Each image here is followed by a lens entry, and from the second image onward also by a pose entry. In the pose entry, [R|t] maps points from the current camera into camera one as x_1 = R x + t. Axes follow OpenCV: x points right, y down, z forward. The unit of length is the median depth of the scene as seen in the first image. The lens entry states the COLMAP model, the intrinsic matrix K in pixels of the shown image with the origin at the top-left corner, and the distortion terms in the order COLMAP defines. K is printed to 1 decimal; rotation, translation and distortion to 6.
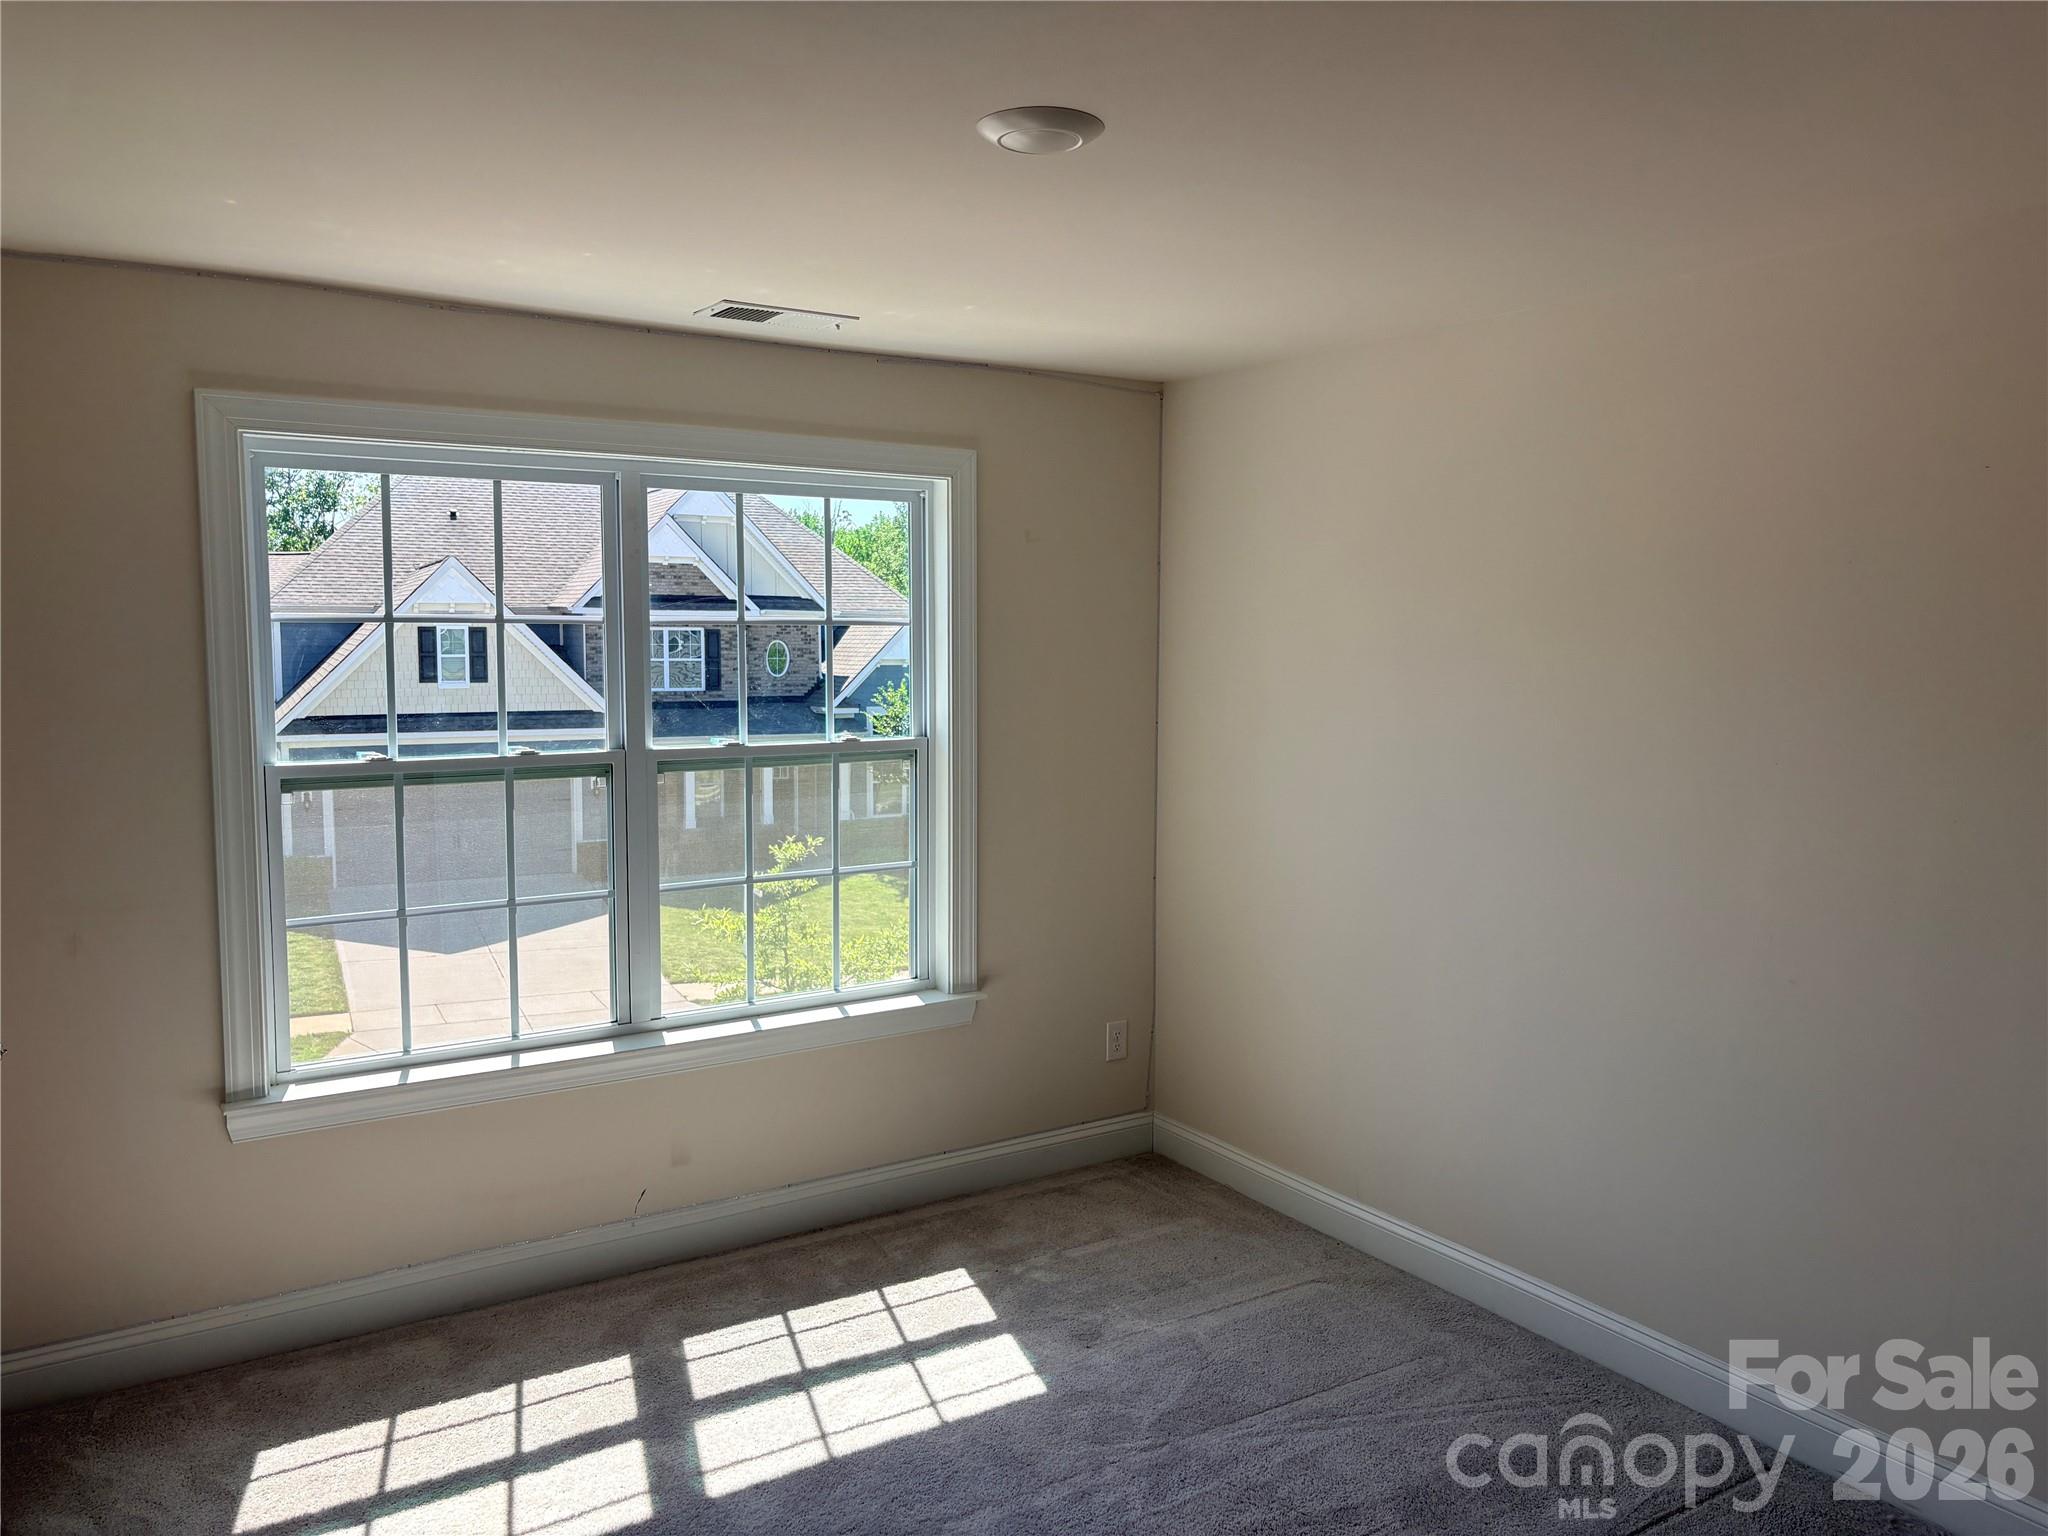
lens RADIAL K [[1530.1, 0, 1026.3], [0, 1530.1, 788.6], [0, 0, 1]] dist [0.077428, 0.000532]
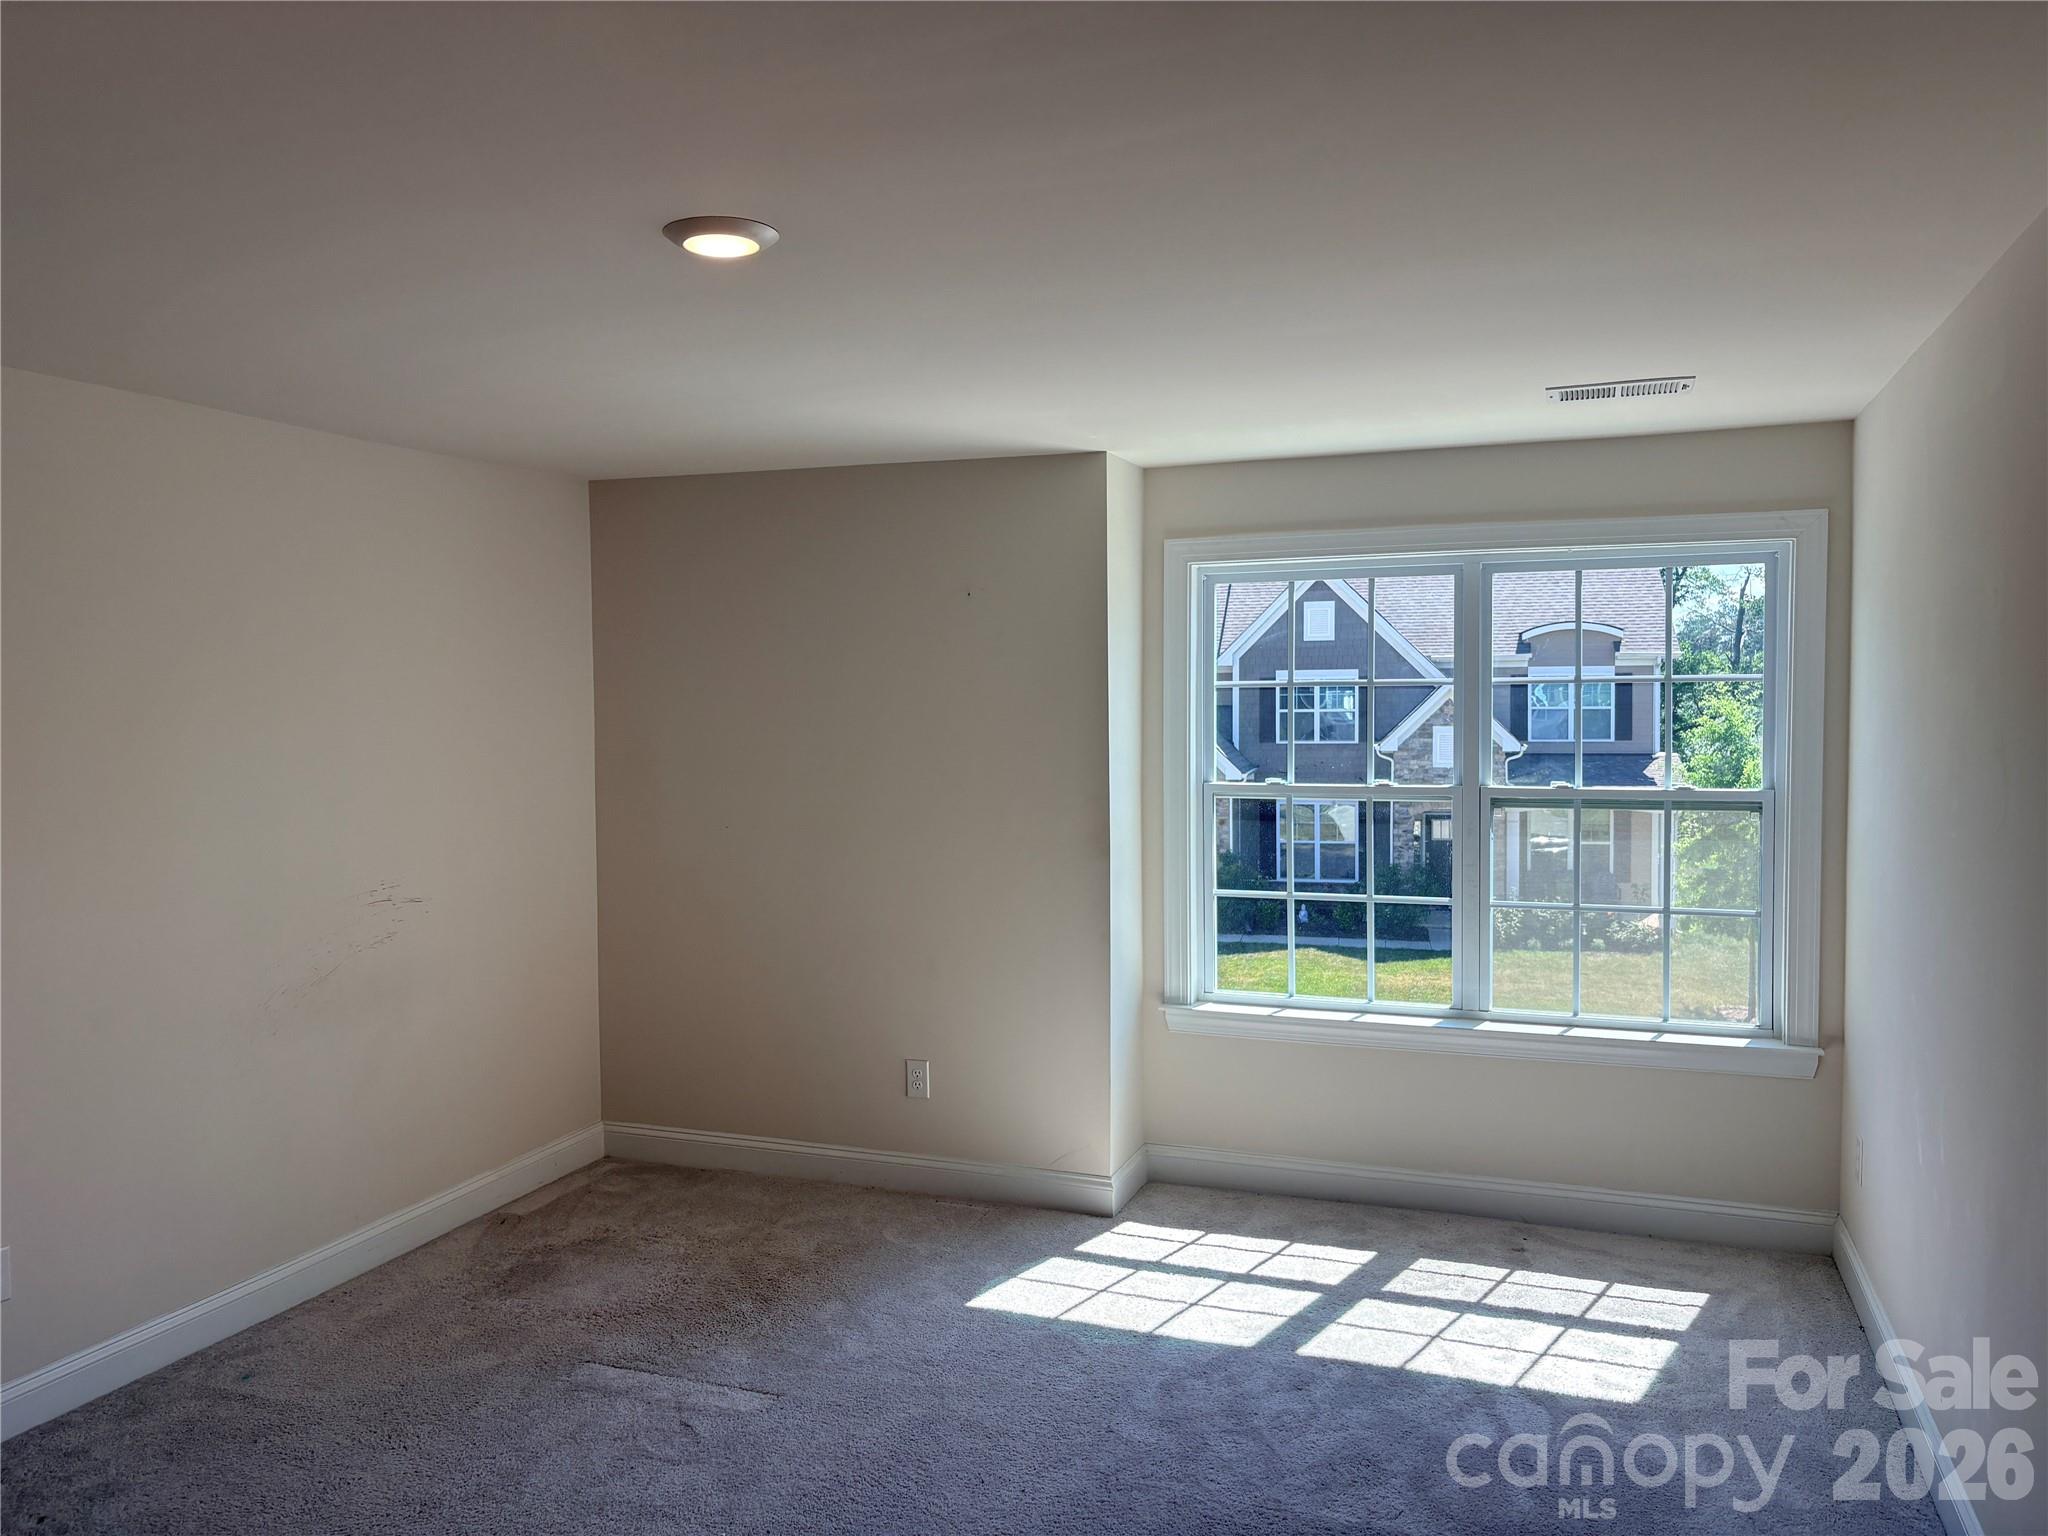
lens RADIAL K [[1560.5, 0, 1024.0], [0, 1560.5, 768.0], [0, 0, 1]] dist [0.003429, 0.002283]
pose [[0.611827, 0.046871, -0.789601, 0.515285], [-0.069109, 0.997593, 0.005668, -0.022835], [0.787966, 0.051101, 0.613594, -0.046083]]
